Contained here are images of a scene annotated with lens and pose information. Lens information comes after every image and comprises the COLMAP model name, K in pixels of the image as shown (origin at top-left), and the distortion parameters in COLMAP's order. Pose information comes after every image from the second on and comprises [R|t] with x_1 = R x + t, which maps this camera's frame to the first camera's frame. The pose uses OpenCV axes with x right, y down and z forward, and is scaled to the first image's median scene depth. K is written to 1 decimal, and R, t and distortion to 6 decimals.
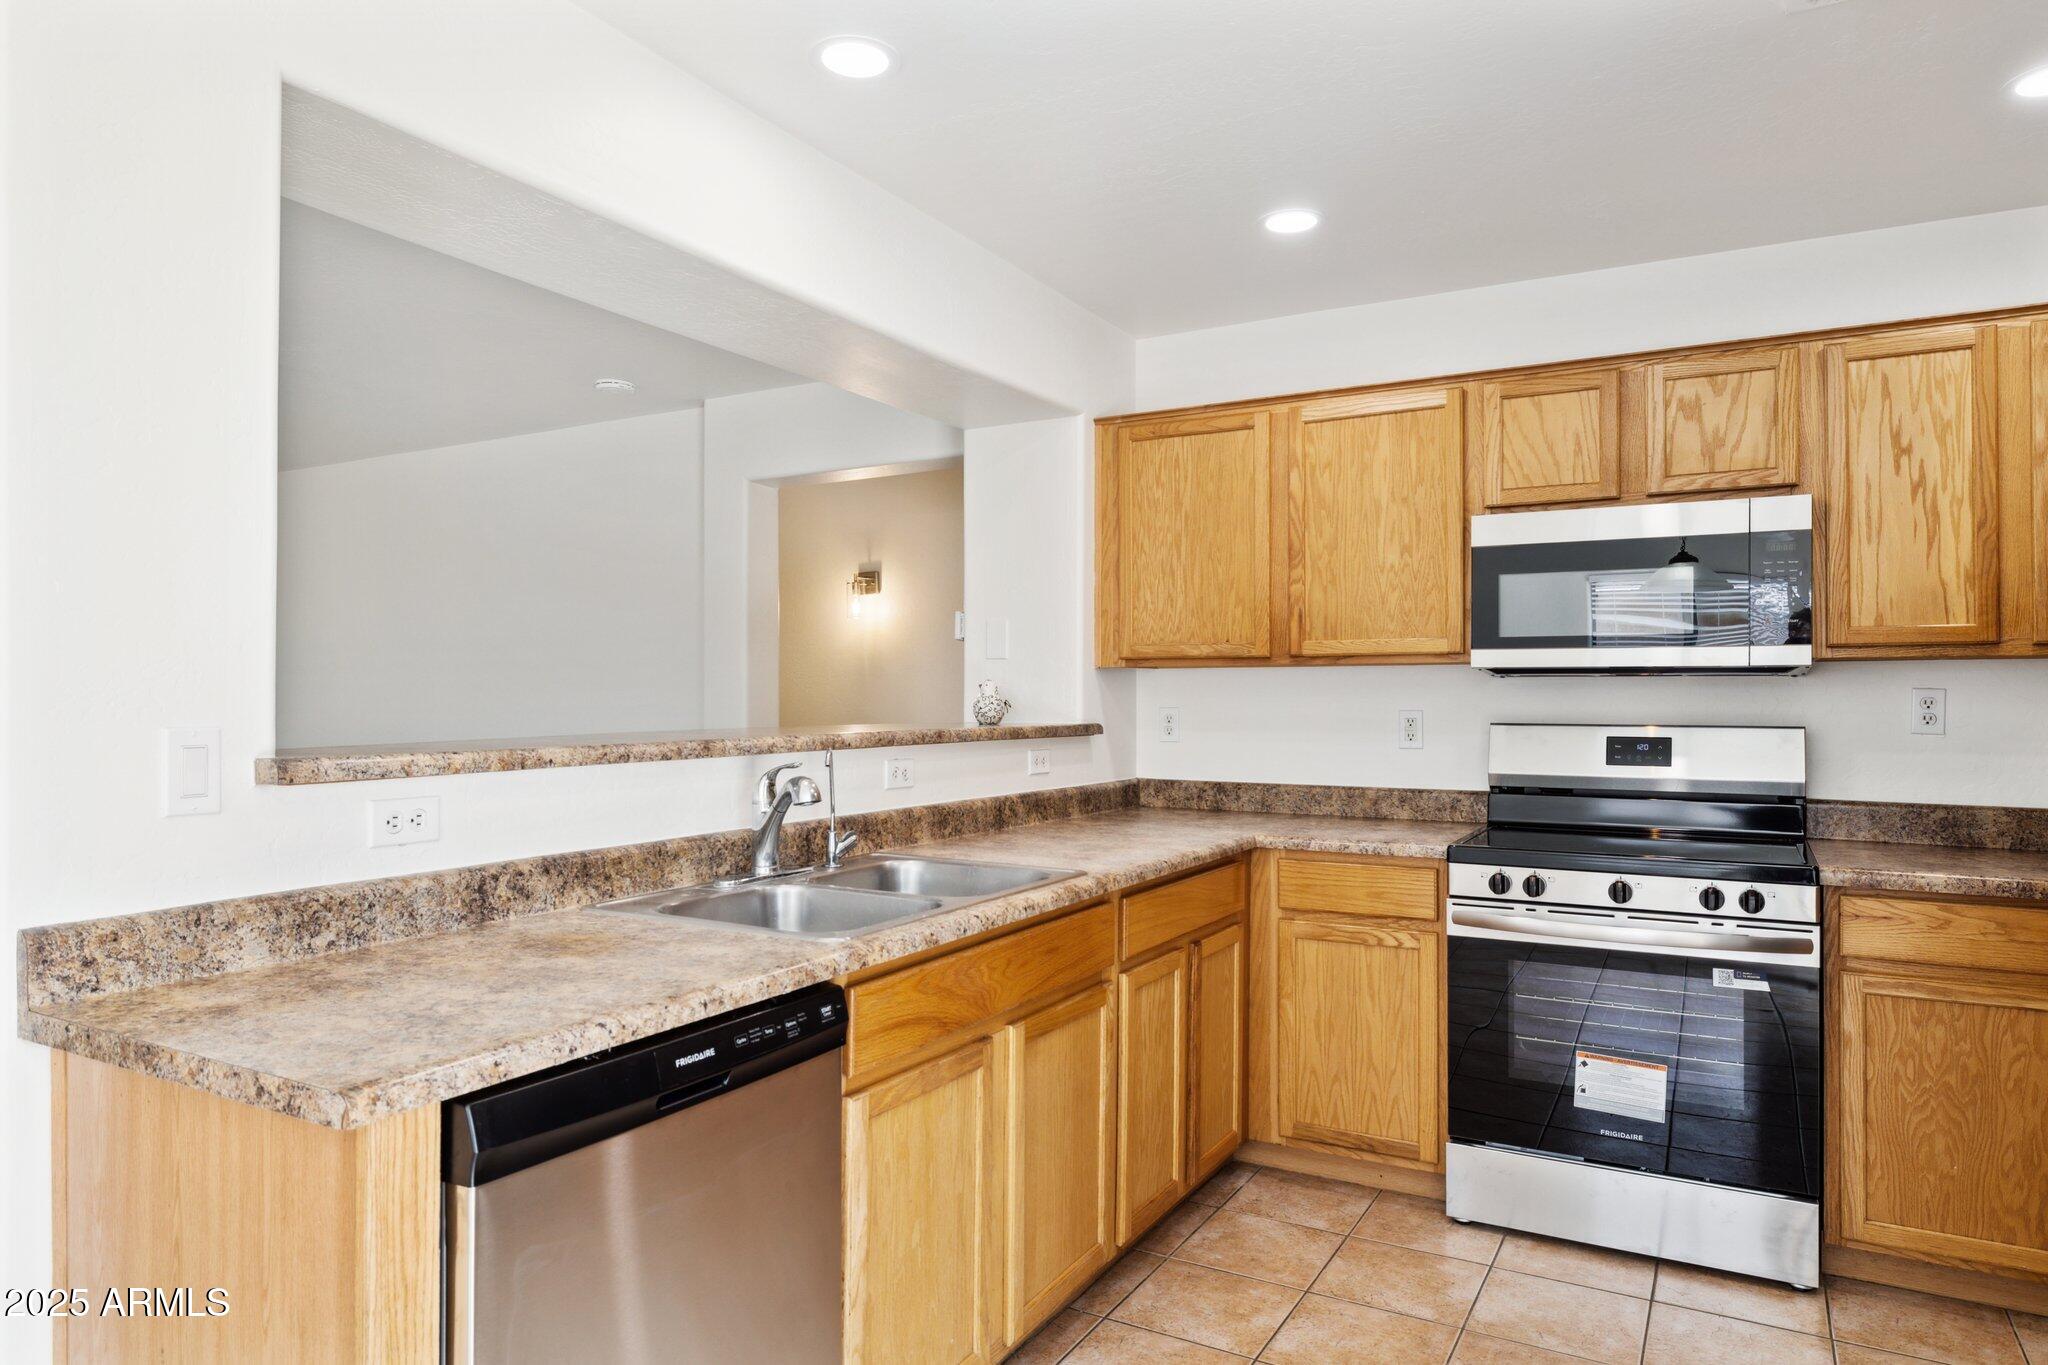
lens RADIAL K [[1253.0, 0, 1040.9], [0, 1253.0, 690.7], [0, 0, 1]] dist [-0.002491, -0.002466]
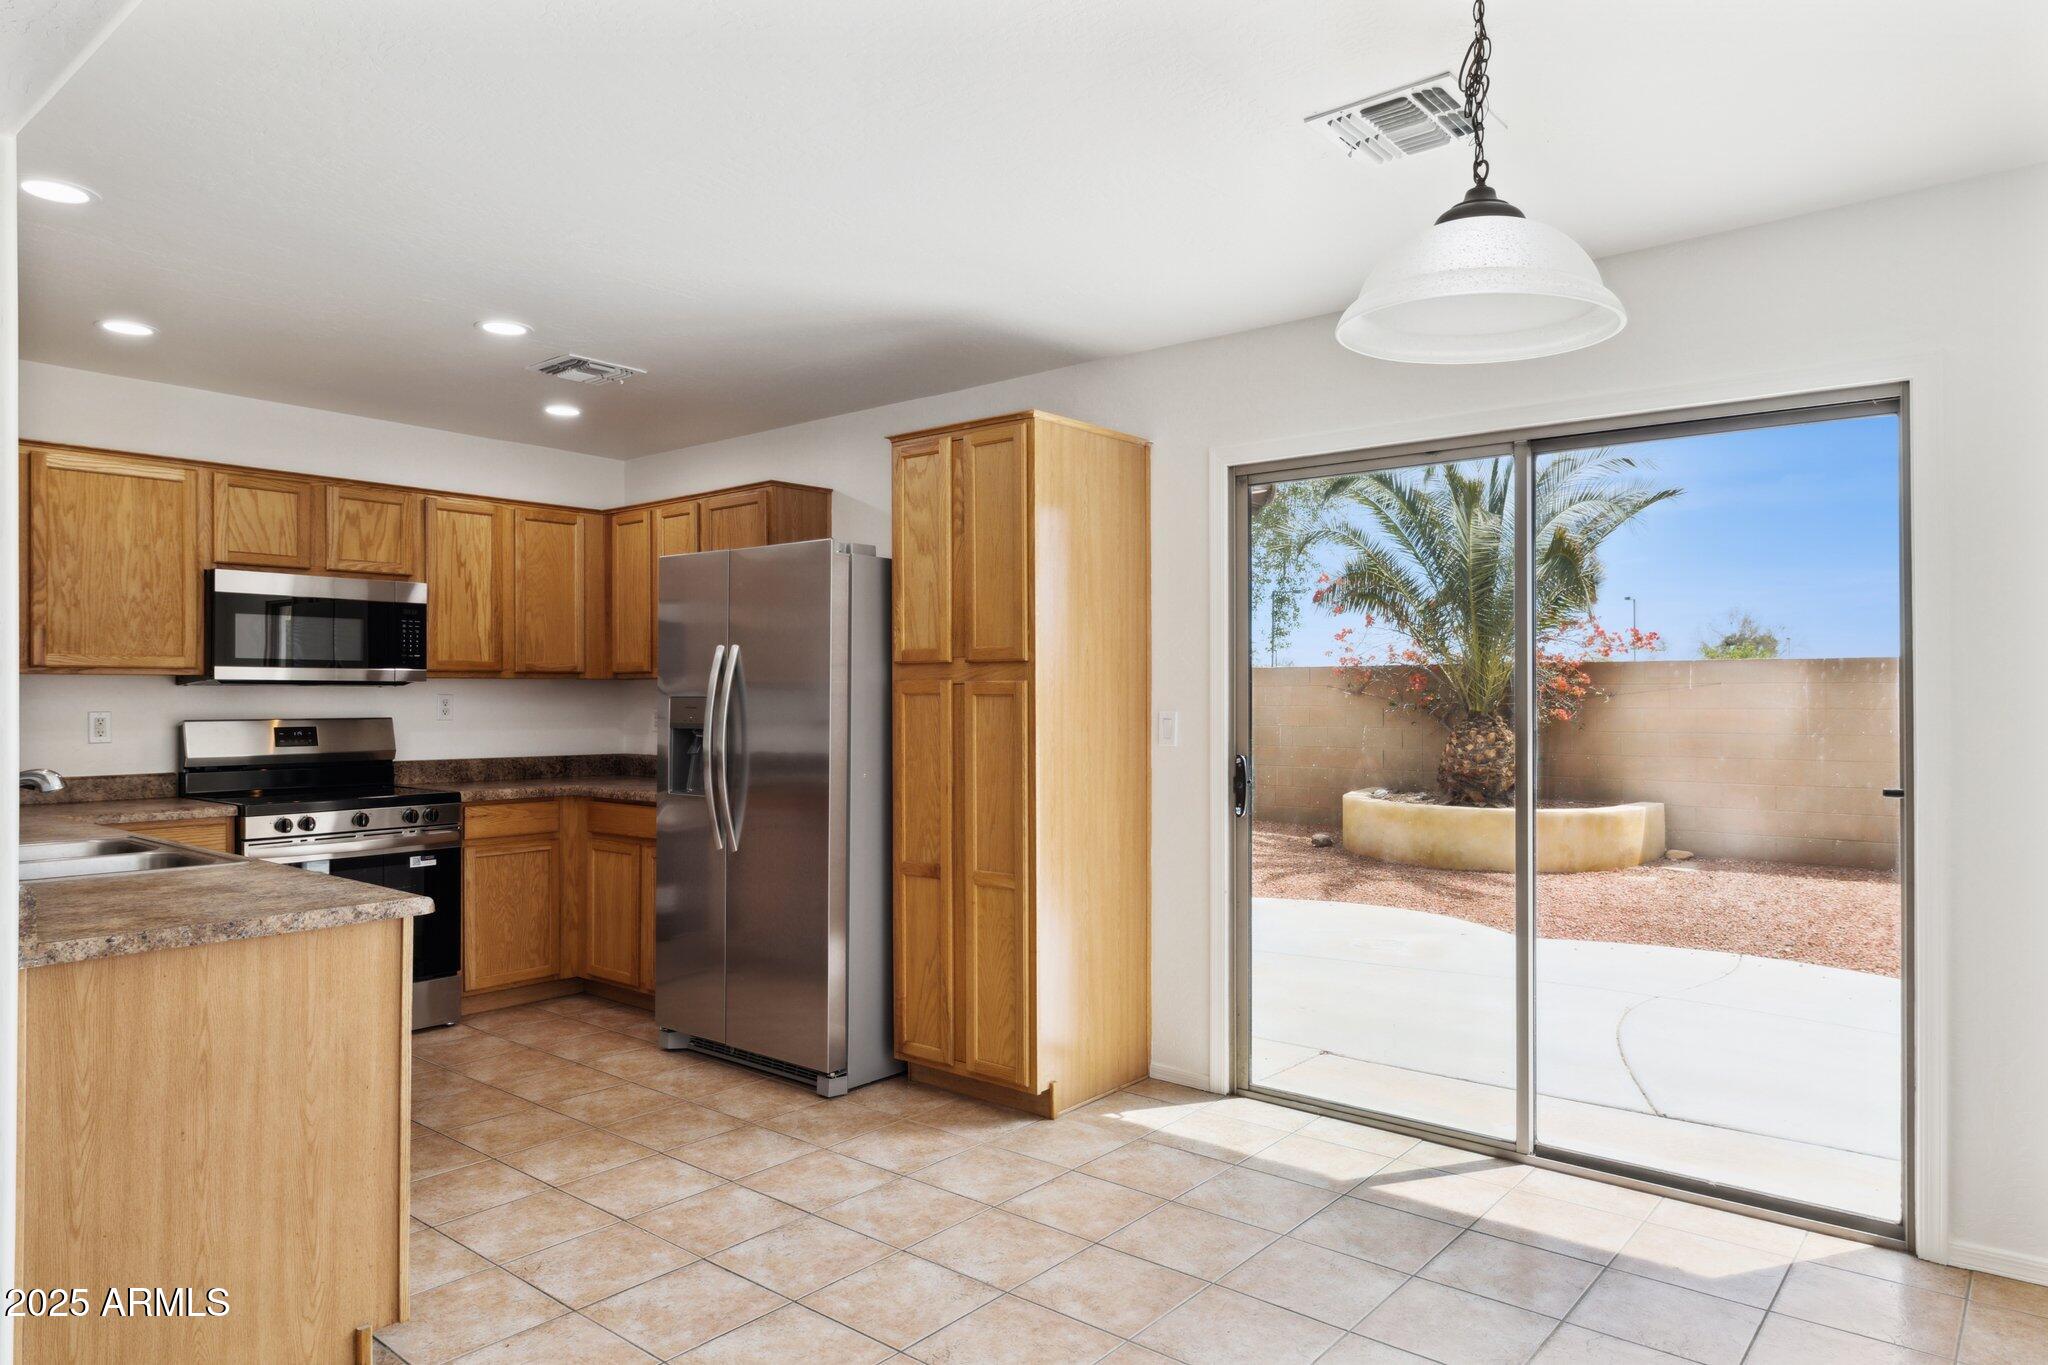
lens RADIAL K [[1253.0, 0, 1051.5], [0, 1253.0, 686.4], [0, 0, 1]] dist [-0.002491, -0.002466]
pose [[0.159452, 0.005225, 0.987192, -0.938464], [-0.004202, 0.999981, -0.004614, -0.009059], [-0.987197, -0.003413, 0.159471, -0.136146]]
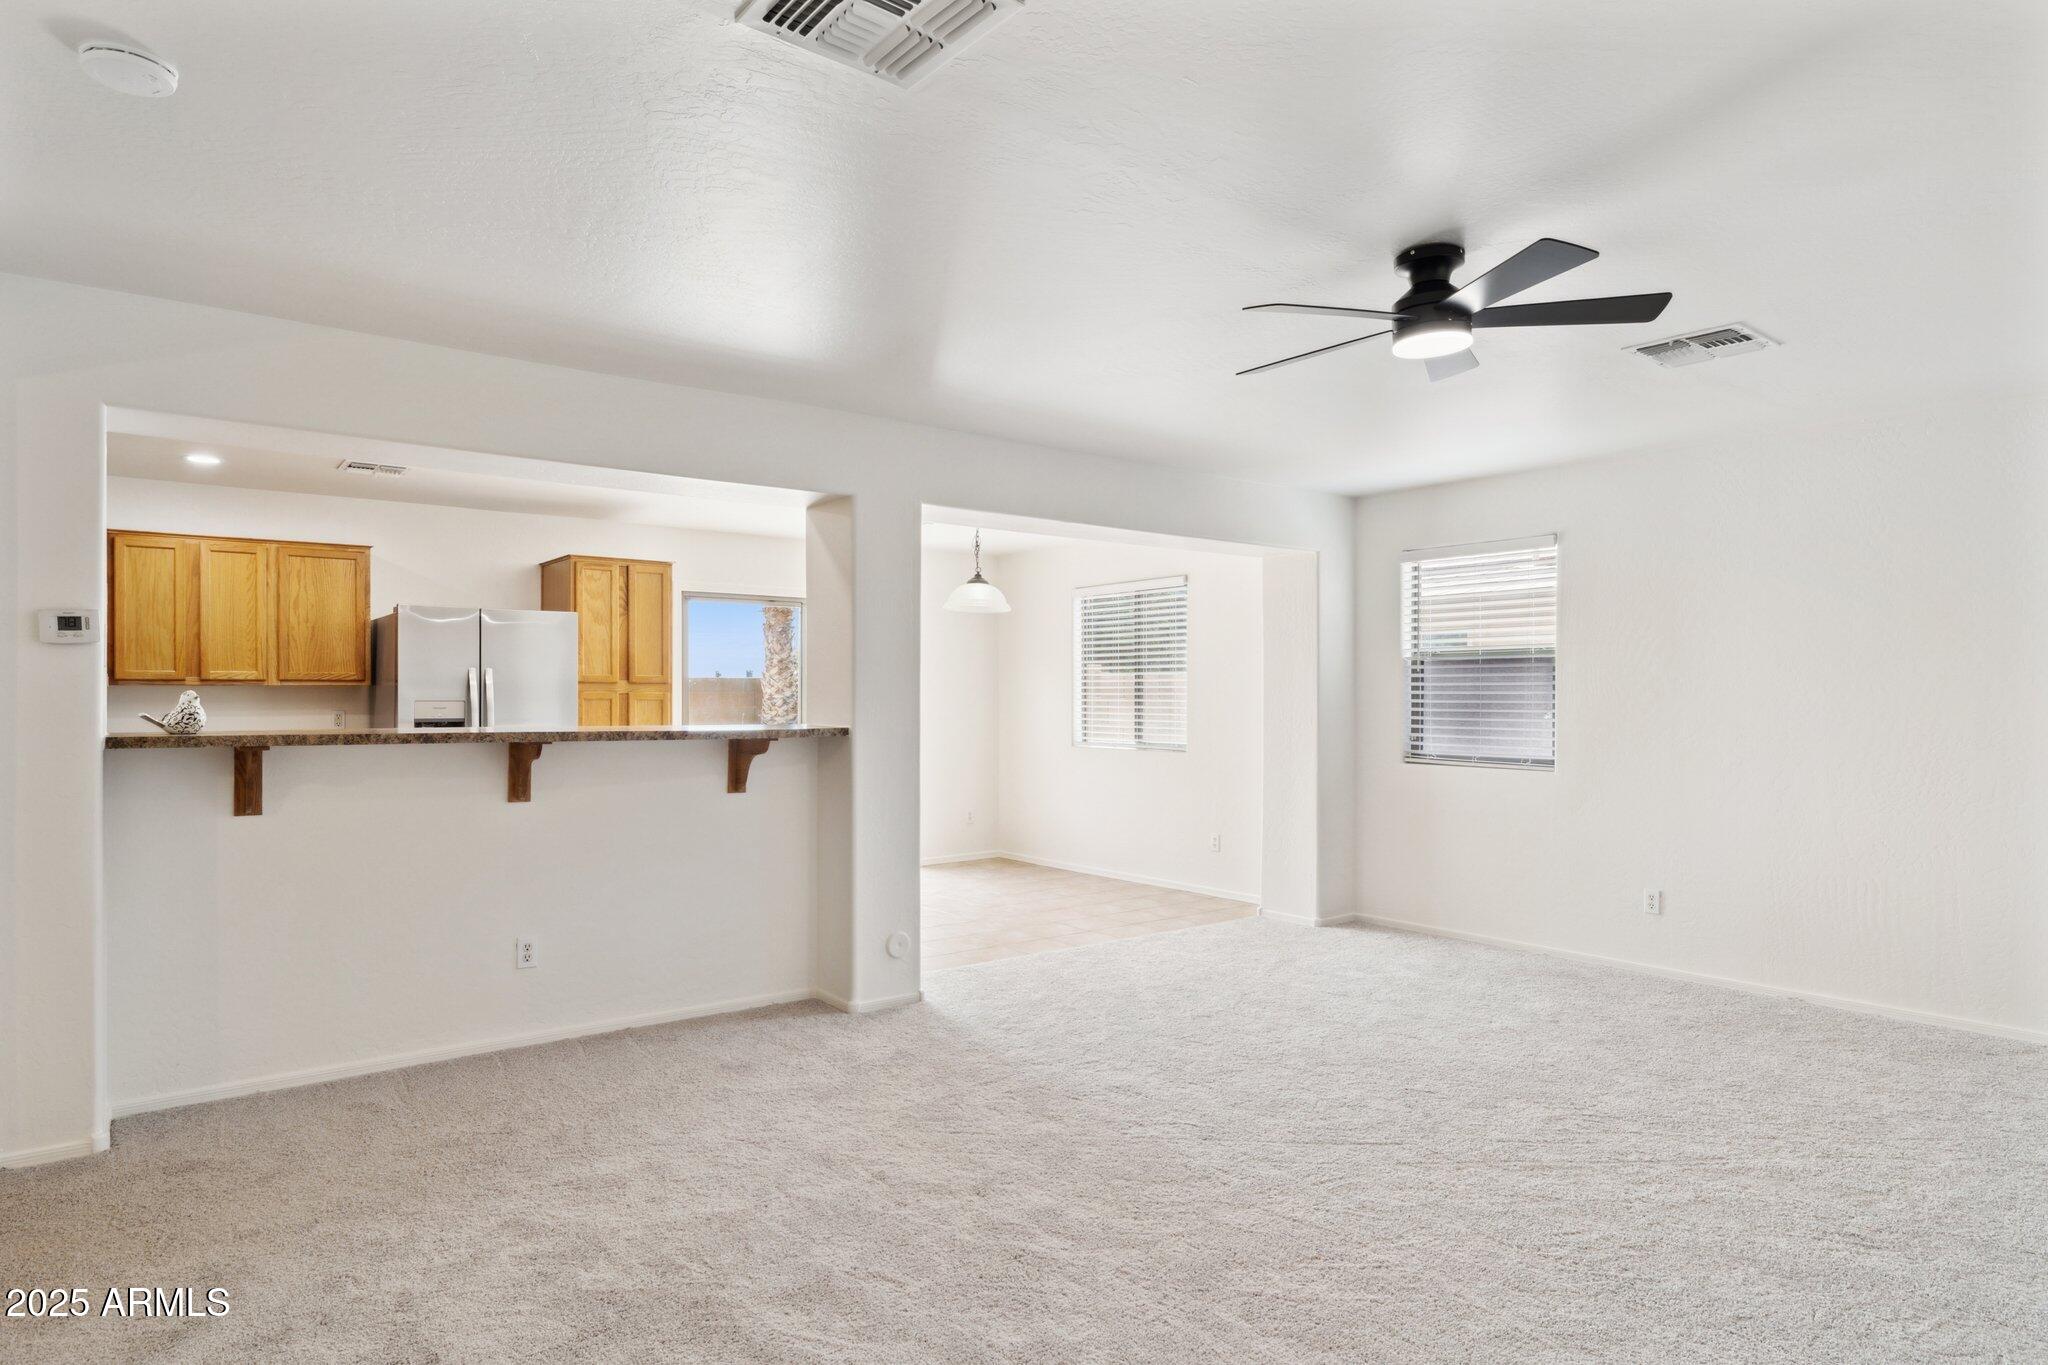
lens RADIAL K [[1176.9, 0, 1032.9], [0, 1176.9, 696.3], [0, 0, 1]] dist [-0.008662, -0.002524]
pose [[-0.924159, 0.000268, 0.382007, -1.327611], [-0.002526, 0.999974, -0.006813, 0.000674], [-0.381999, -0.007261, -0.924134, 2.074454]]
